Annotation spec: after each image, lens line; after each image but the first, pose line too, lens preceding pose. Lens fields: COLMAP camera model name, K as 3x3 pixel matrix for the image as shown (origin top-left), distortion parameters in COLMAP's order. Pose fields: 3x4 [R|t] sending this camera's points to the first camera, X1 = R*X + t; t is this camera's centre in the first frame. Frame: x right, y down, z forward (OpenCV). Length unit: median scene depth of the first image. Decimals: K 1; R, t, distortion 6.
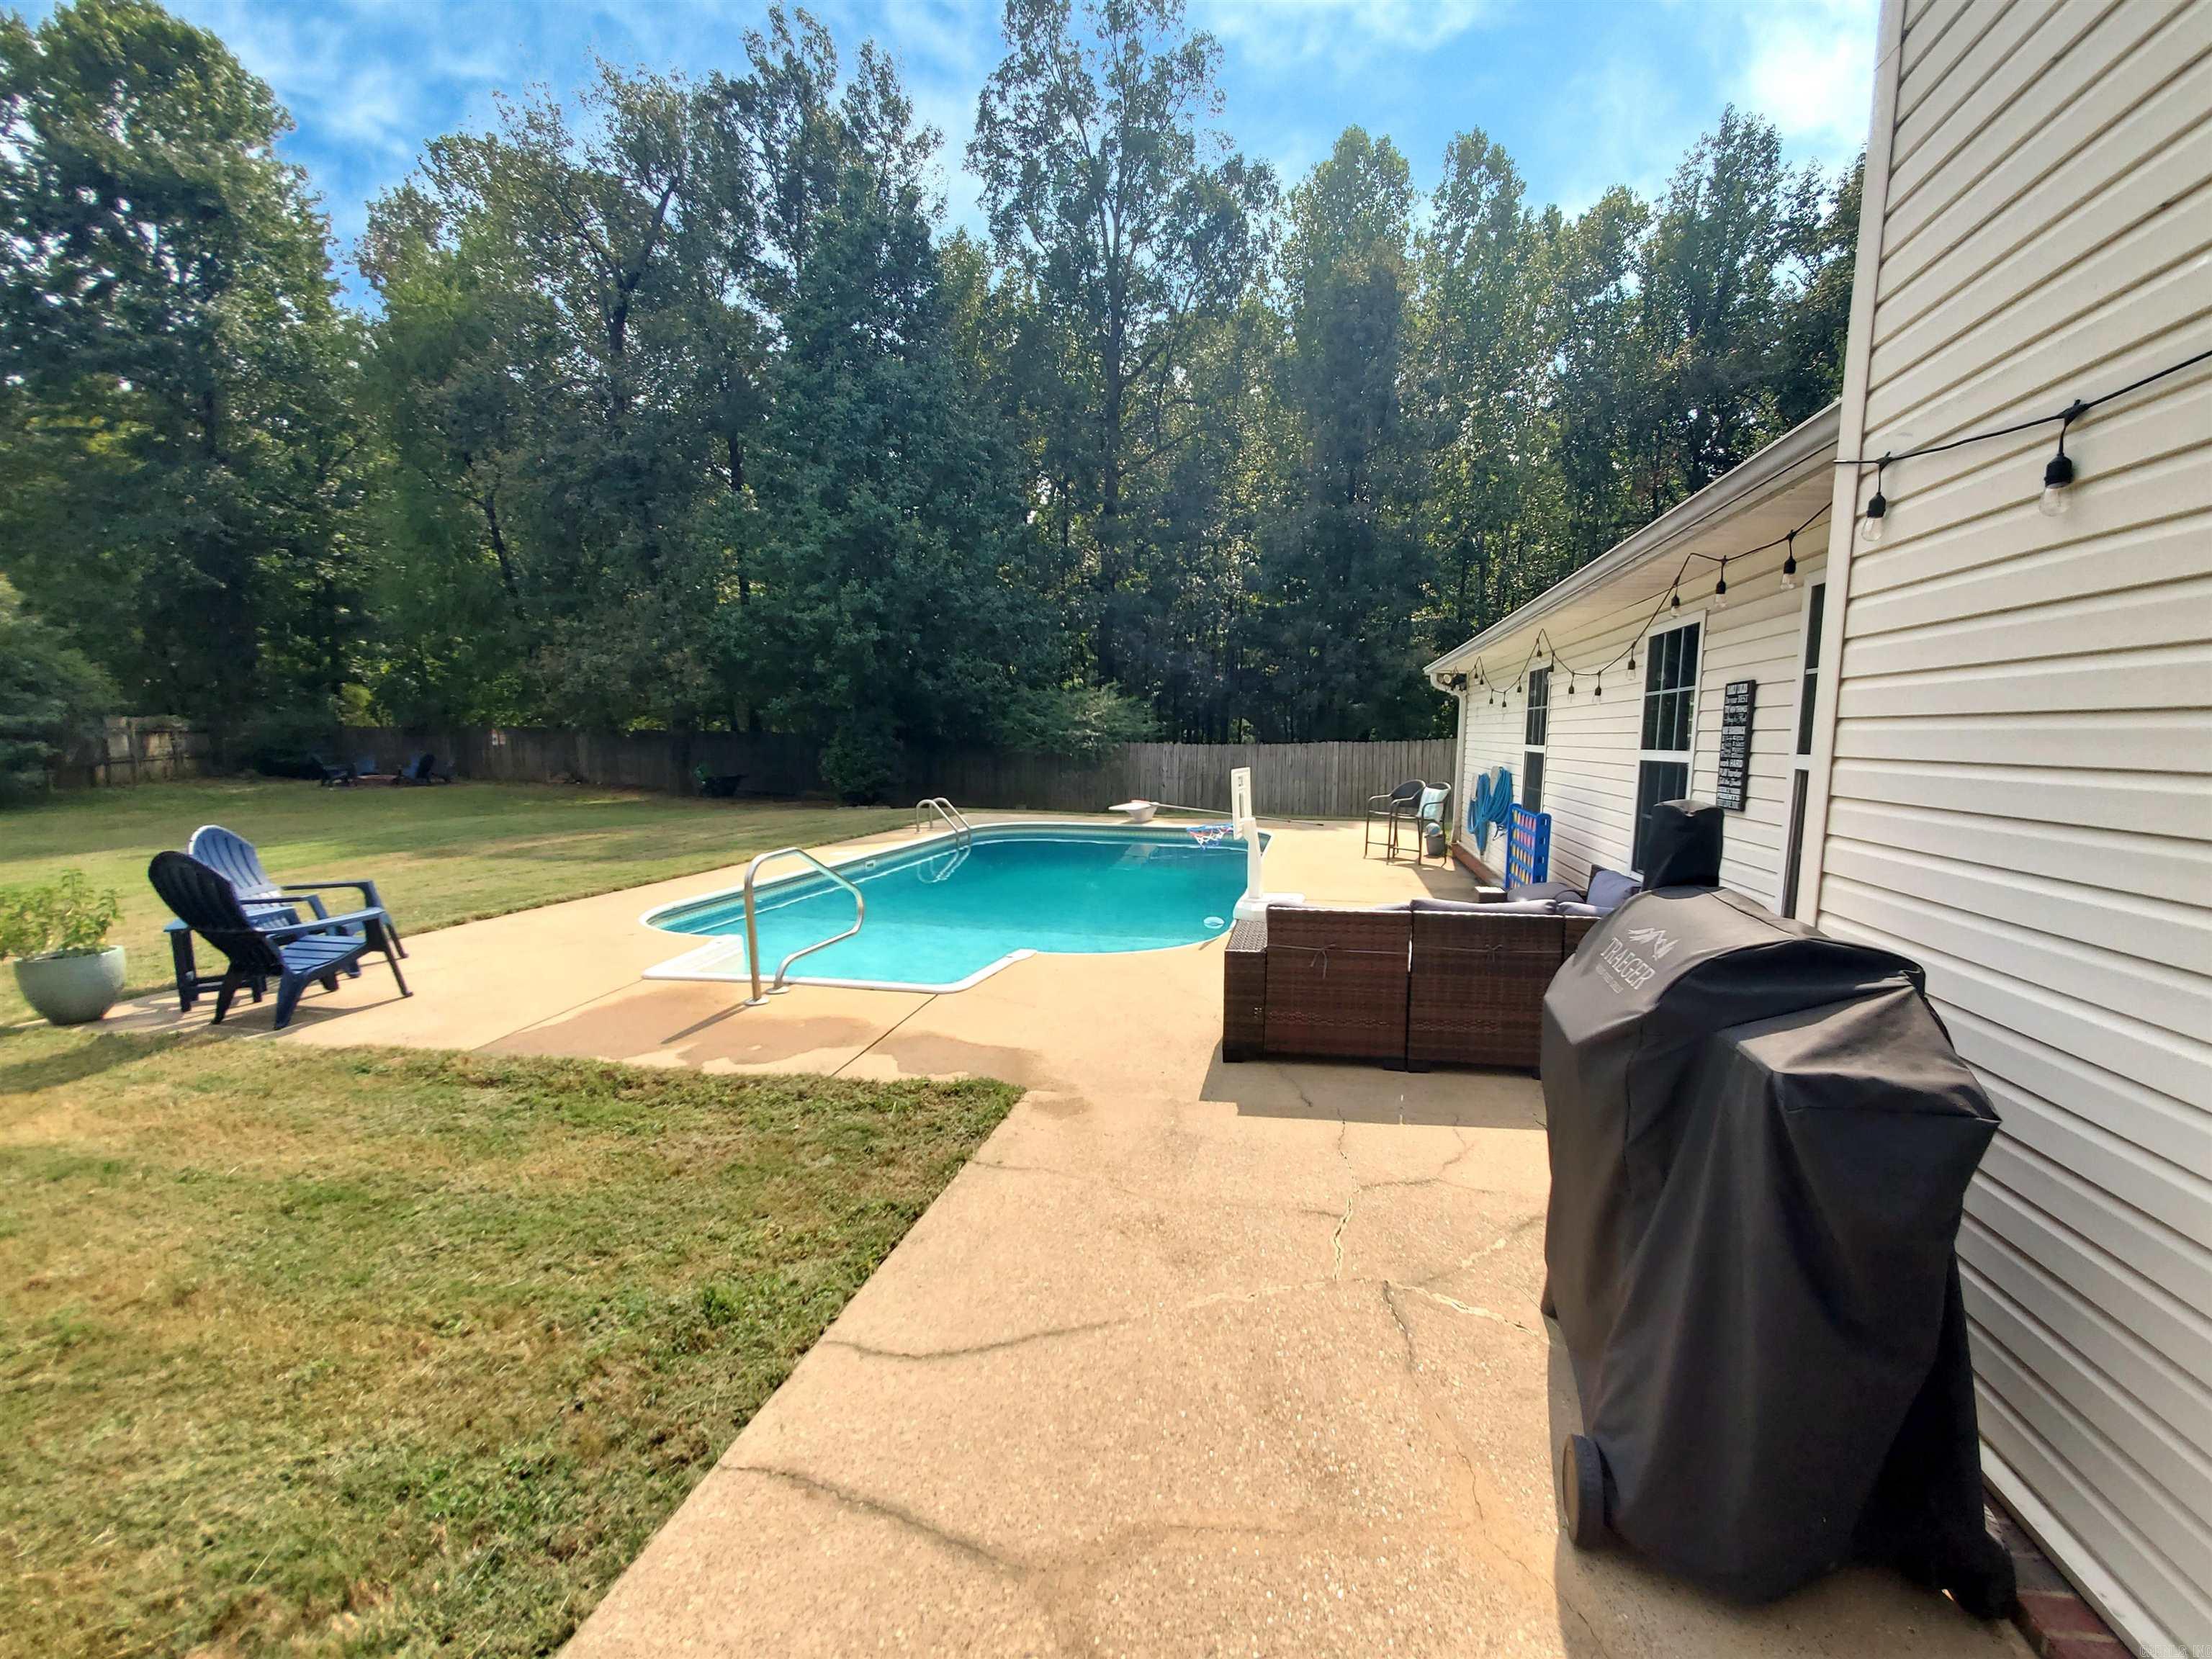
lens RADIAL K [[998.1, 0, 1141.9], [0, 998.1, 828.2], [0, 0, 1]] dist [0.022064, 0.000192]
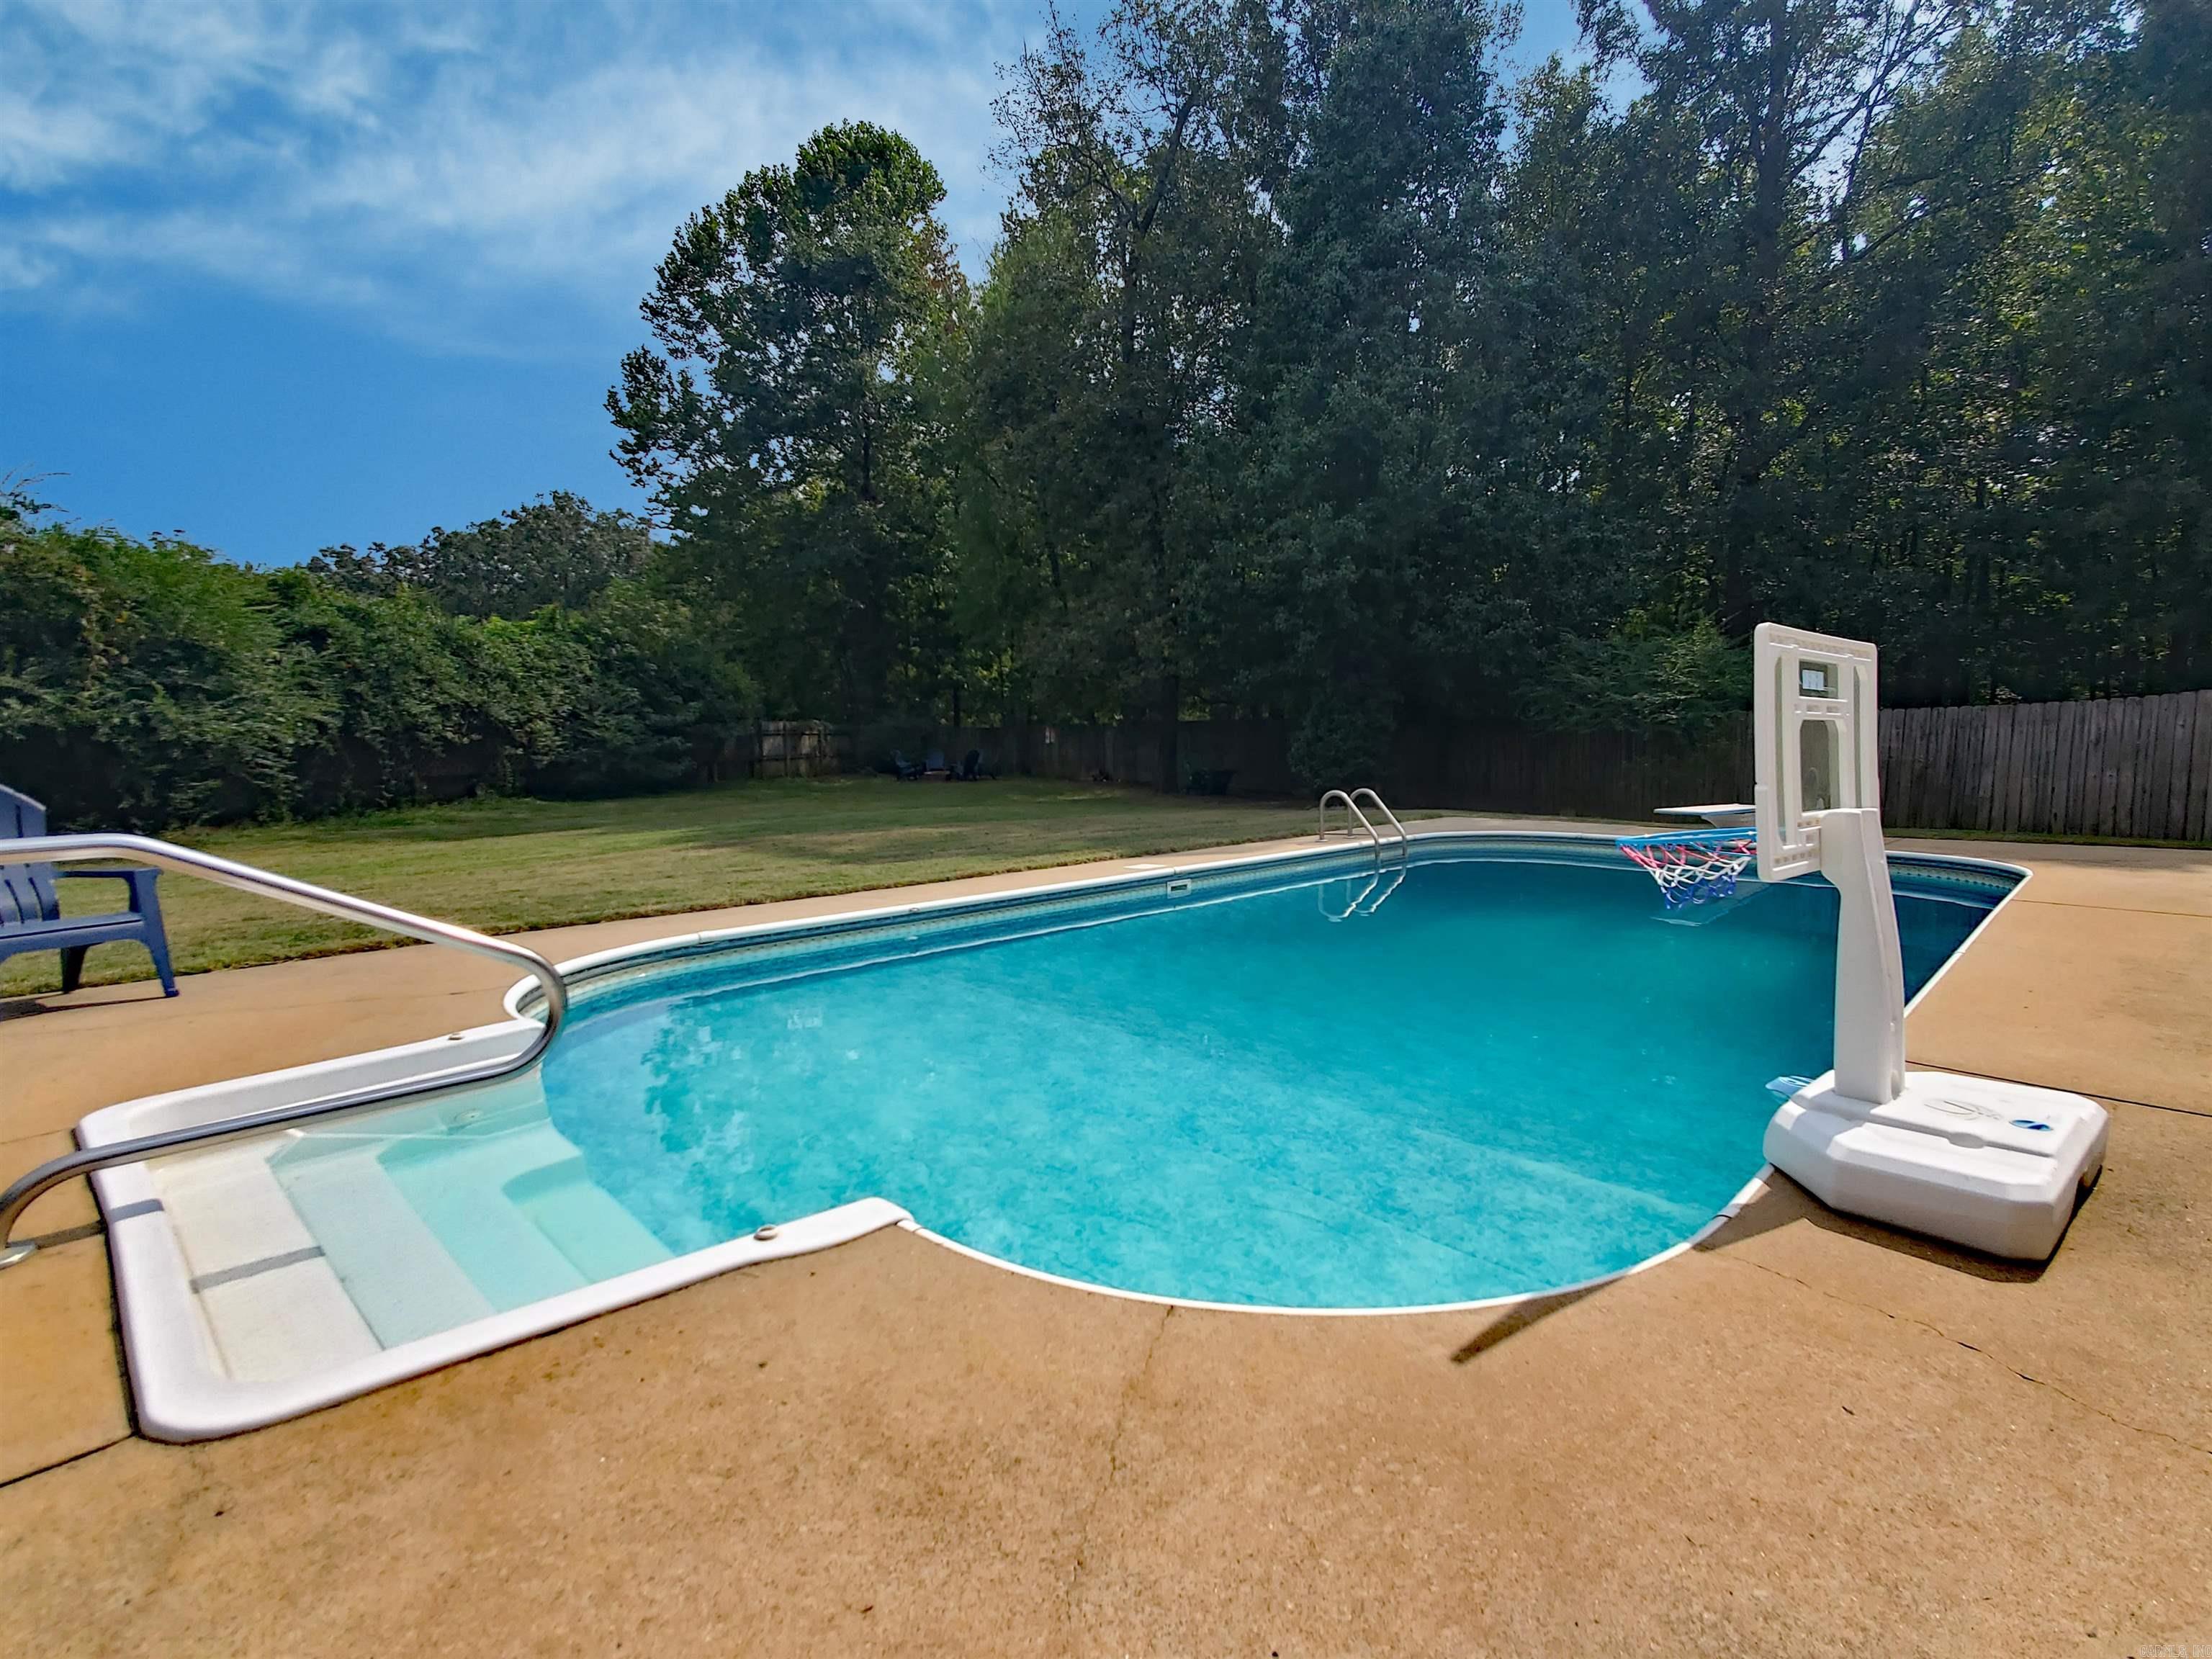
lens RADIAL K [[1128.3, 0, 1108.4], [0, 1128.3, 820.4], [0, 0, 1]] dist [0.022370, 0.000438]
pose [[0.842189, 0.027295, -0.538491, 0.034492], [-0.037067, 0.999286, -0.007320, 0.001035], [0.537906, 0.026125, 0.842600, 0.198753]]
